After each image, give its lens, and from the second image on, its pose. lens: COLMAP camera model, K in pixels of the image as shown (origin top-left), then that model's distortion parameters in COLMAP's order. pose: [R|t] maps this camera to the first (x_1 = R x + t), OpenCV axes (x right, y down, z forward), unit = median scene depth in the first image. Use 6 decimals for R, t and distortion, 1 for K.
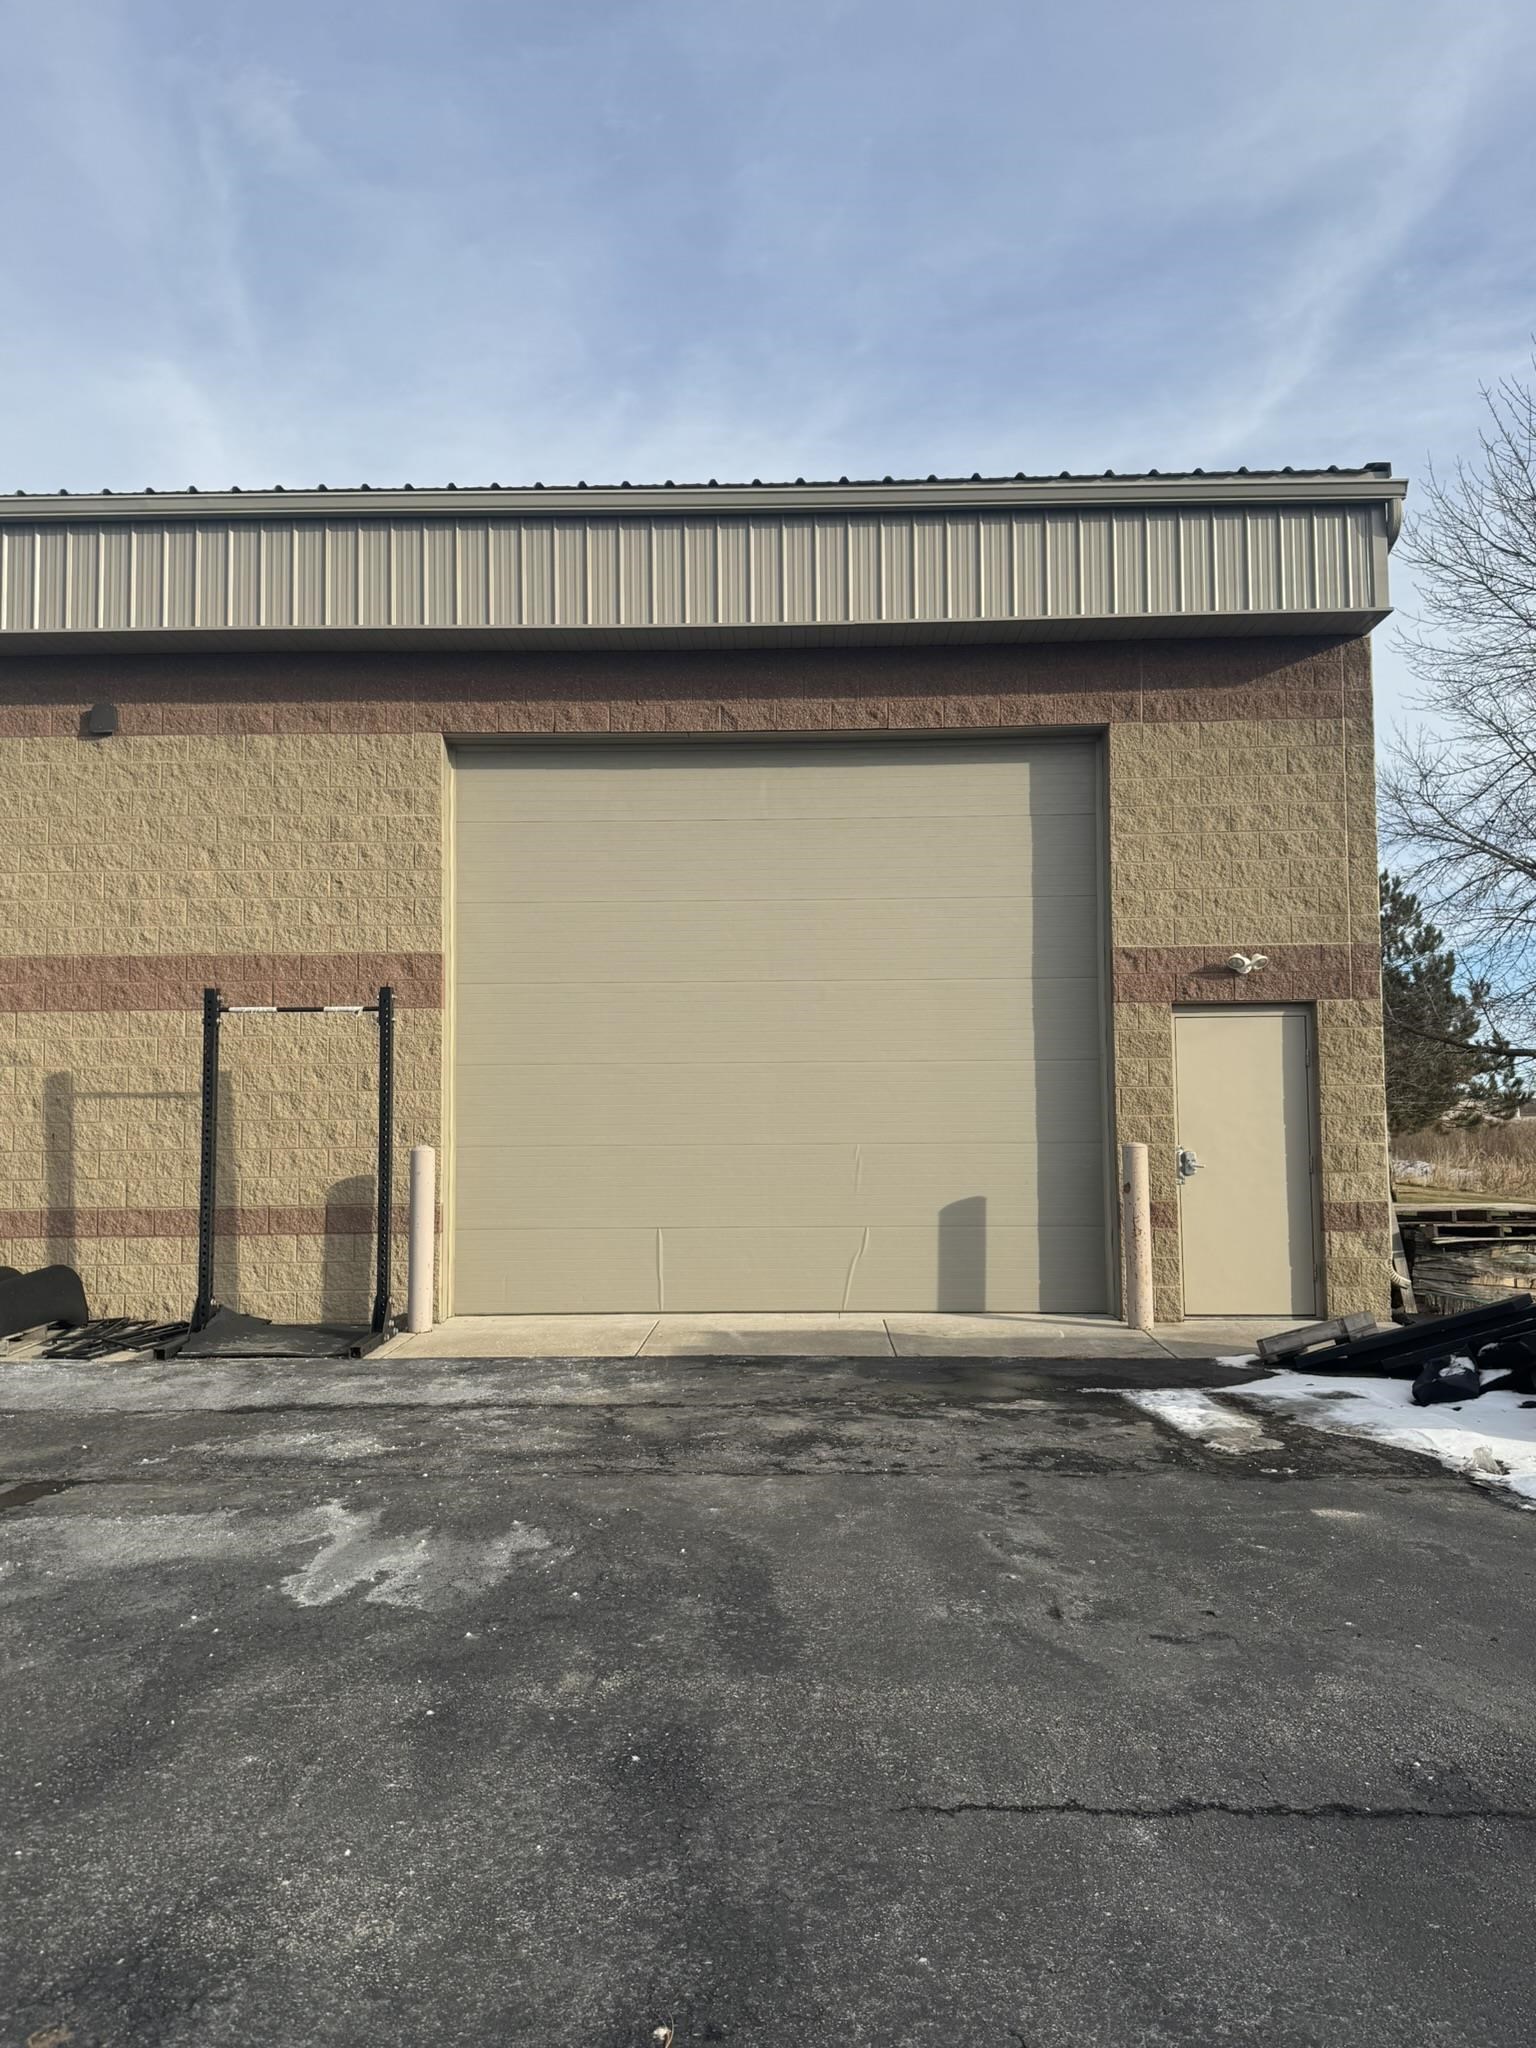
lens RADIAL K [[1607.3, 0, 783.4], [0, 1607.3, 1029.9], [0, 0, 1]] dist [0.152500, -0.270371]
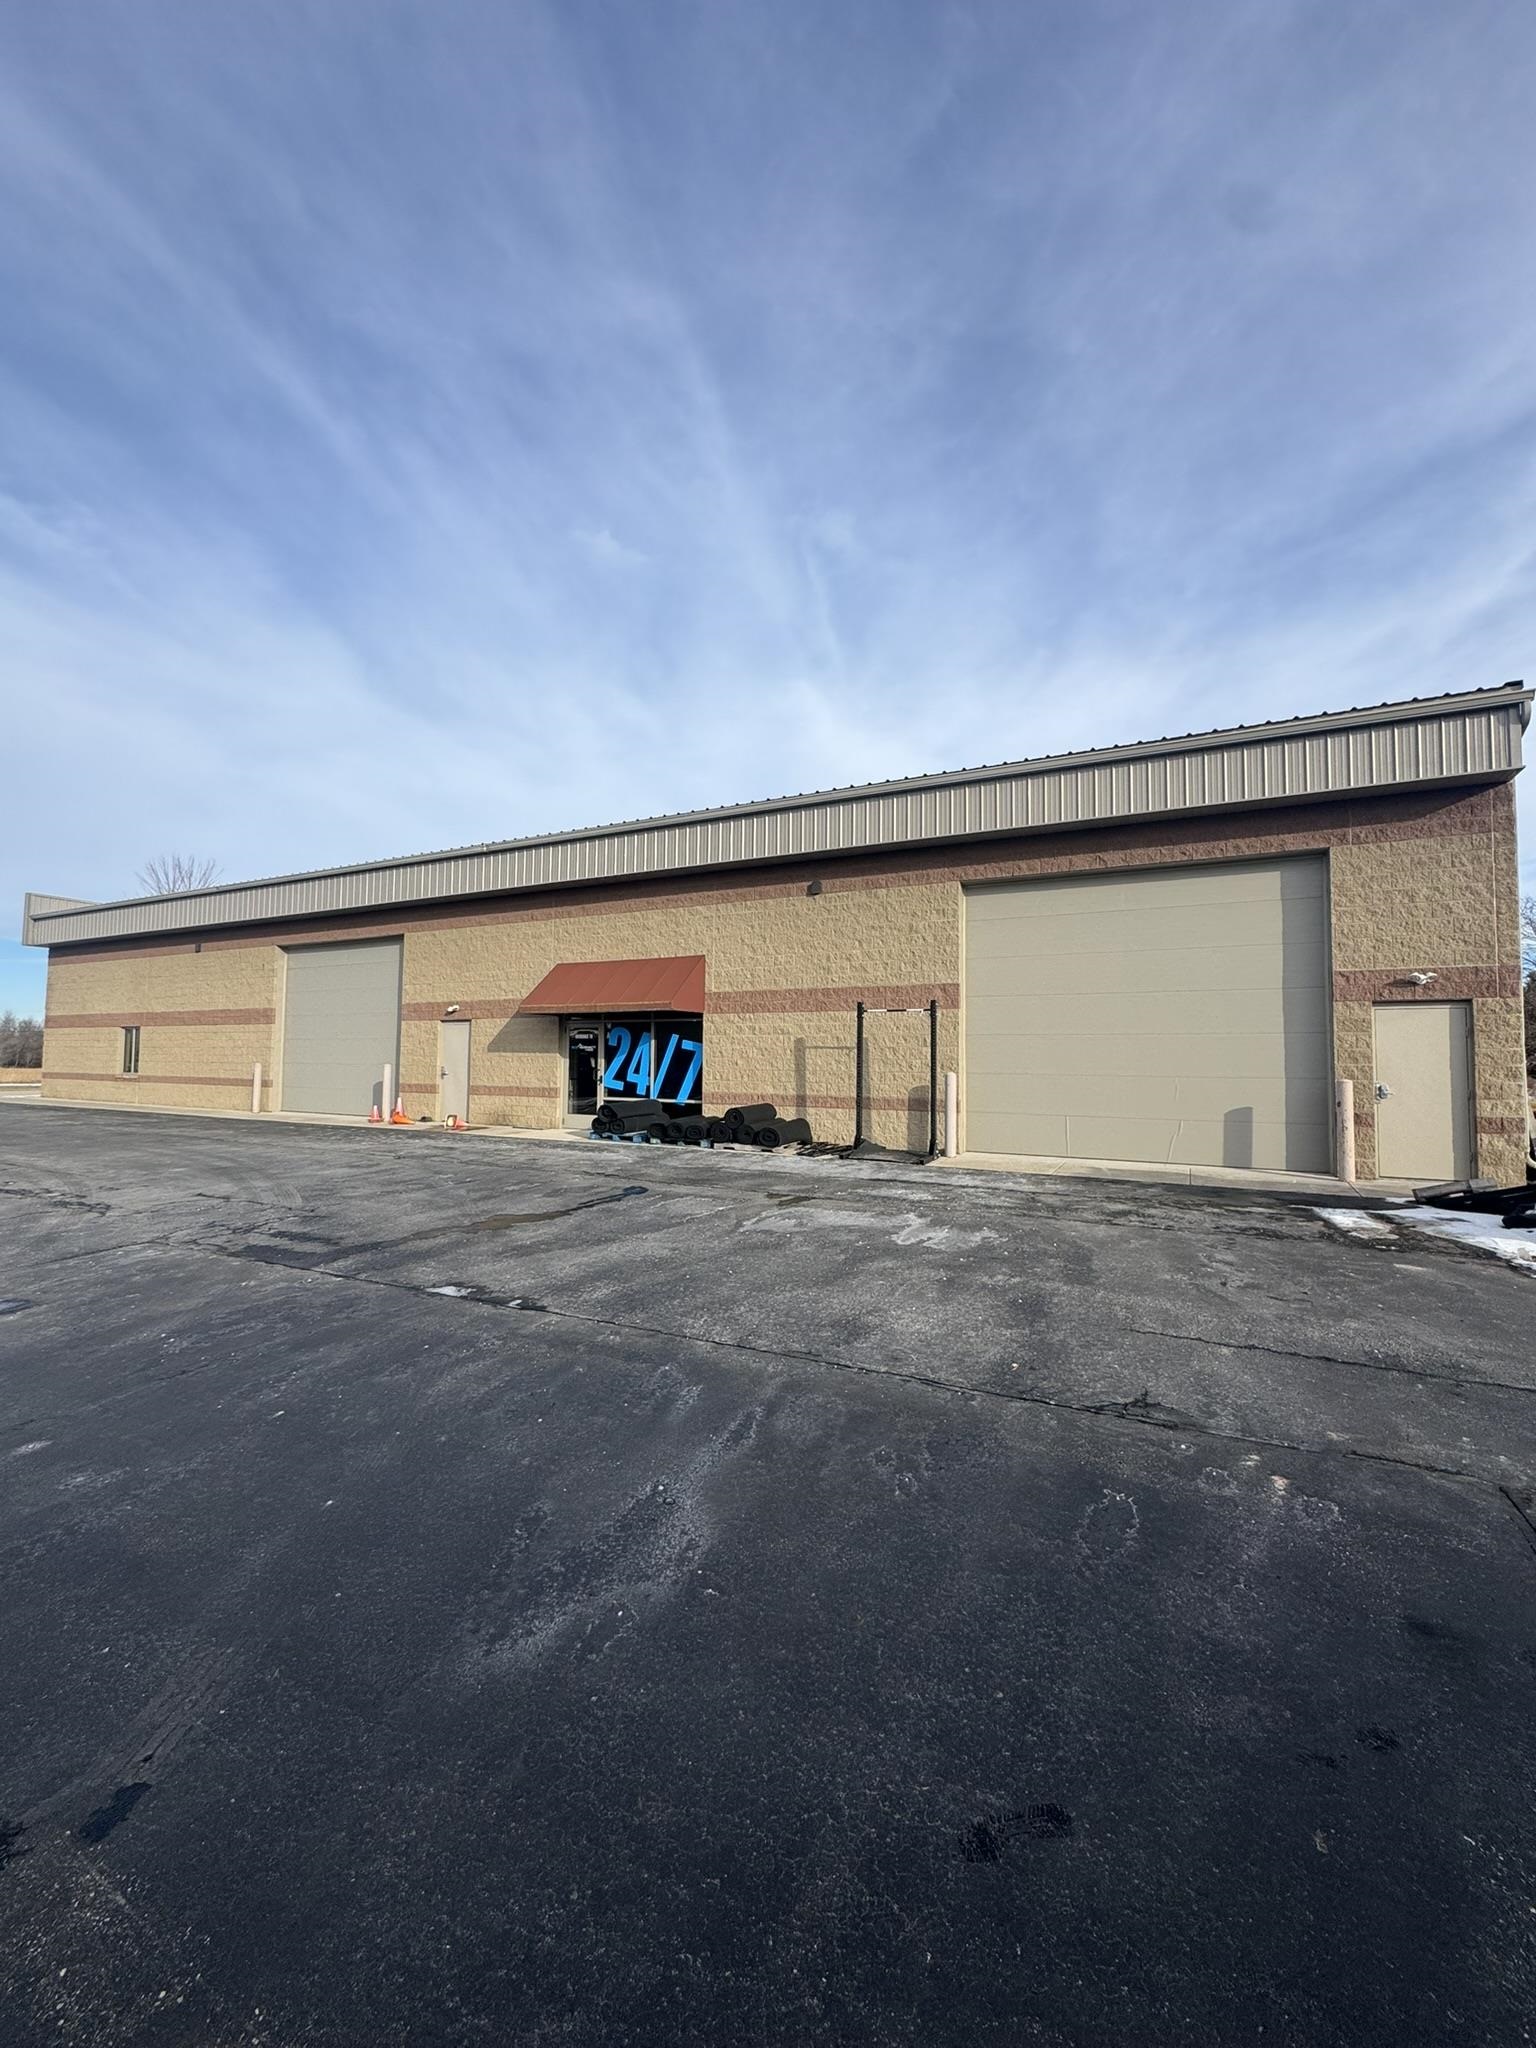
lens RADIAL K [[814.9, 0, 768.0], [0, 814.9, 1024.0], [0, 0, 1]] dist [-0.001383, -0.000055]
pose [[0.902059, -0.002986, -0.431602, 0.030608], [0.007812, 0.999925, 0.009409, -0.005951], [0.431541, -0.011859, 0.902015, -0.099765]]
